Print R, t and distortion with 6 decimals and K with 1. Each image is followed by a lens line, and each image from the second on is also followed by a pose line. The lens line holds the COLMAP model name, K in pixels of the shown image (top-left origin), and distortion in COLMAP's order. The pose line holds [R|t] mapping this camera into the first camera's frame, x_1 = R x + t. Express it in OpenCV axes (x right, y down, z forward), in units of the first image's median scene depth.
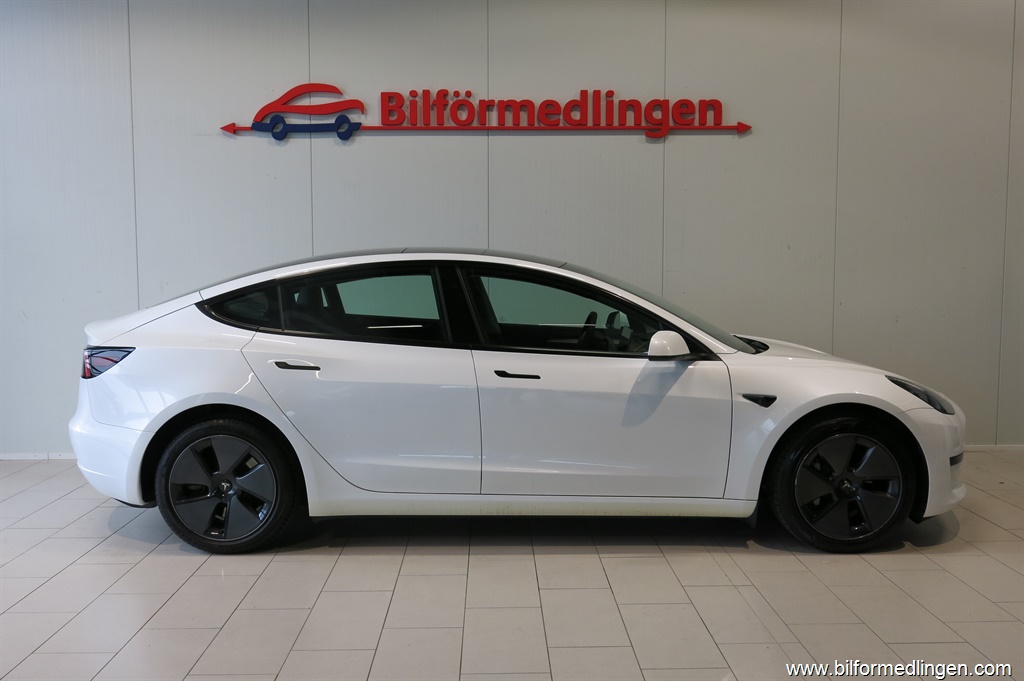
lens RADIAL K [[933.0, 0, 512.0], [0, 933.0, 340.5], [0, 0, 1]] dist [-0.004482, -0.001146]
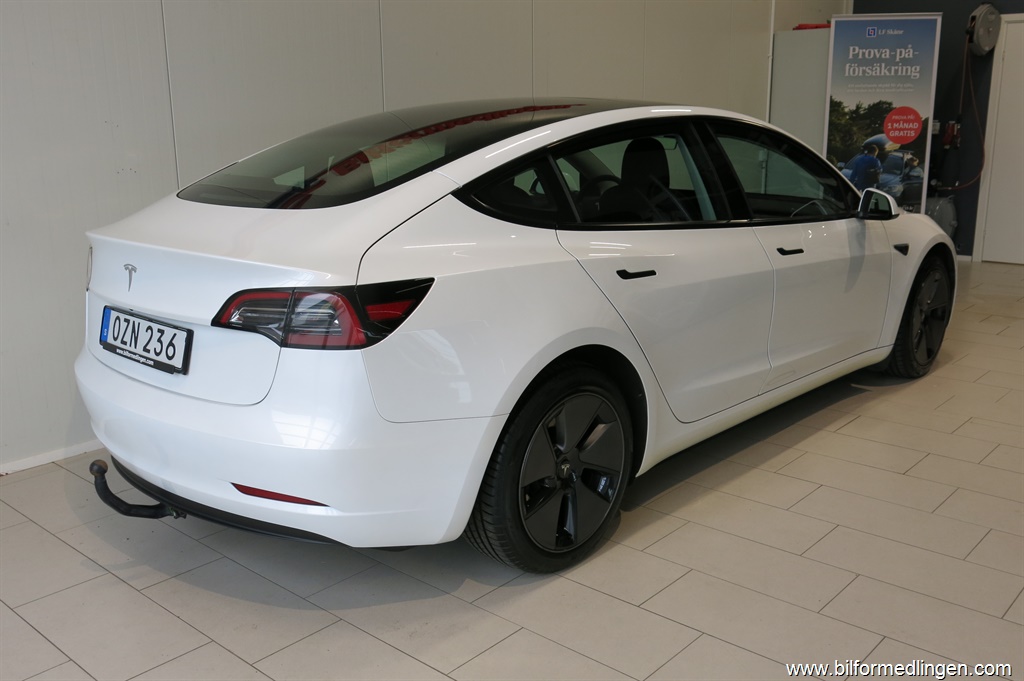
lens RADIAL K [[933.0, 0, 512.0], [0, 933.0, 340.5], [0, 0, 1]] dist [-0.004482, -0.001146]
pose [[0.681354, -0.176771, 0.710288, -0.784616], [0.070801, 0.981766, 0.176417, -0.051315], [-0.728522, -0.069913, 0.681445, 0.587081]]
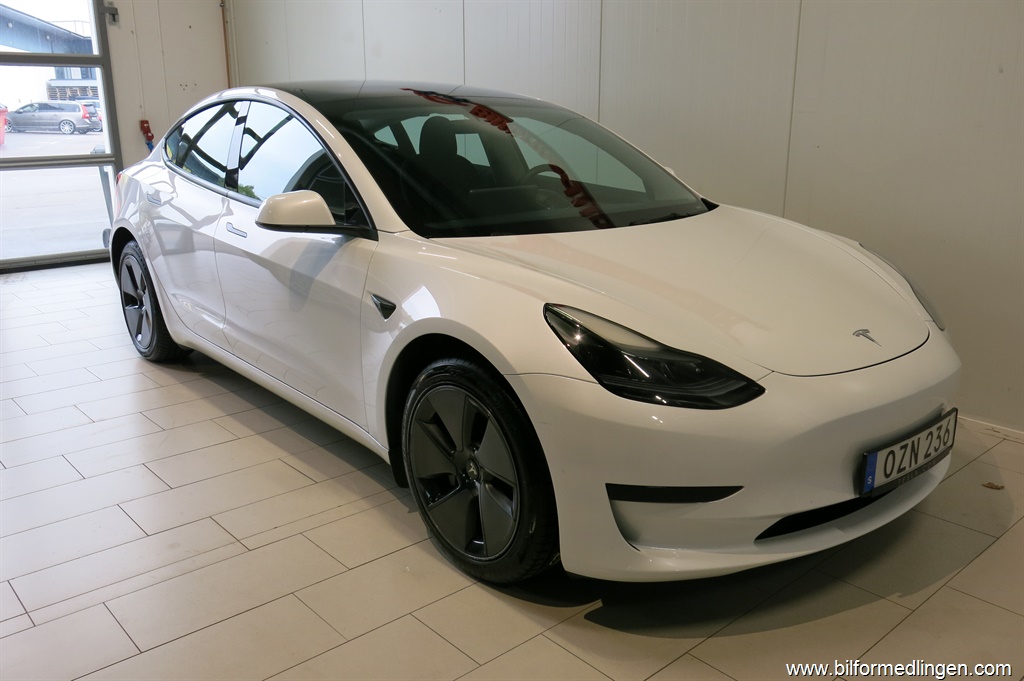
lens RADIAL K [[850.3, 0, 512.0], [0, 850.3, 340.5], [0, 0, 1]] dist [0.004044, 0.002195]
pose [[0.649779, 0.202752, -0.732584, 0.760934], [-0.067779, 0.975385, 0.209832, -0.045261], [0.757095, -0.086691, 0.647527, 0.664176]]
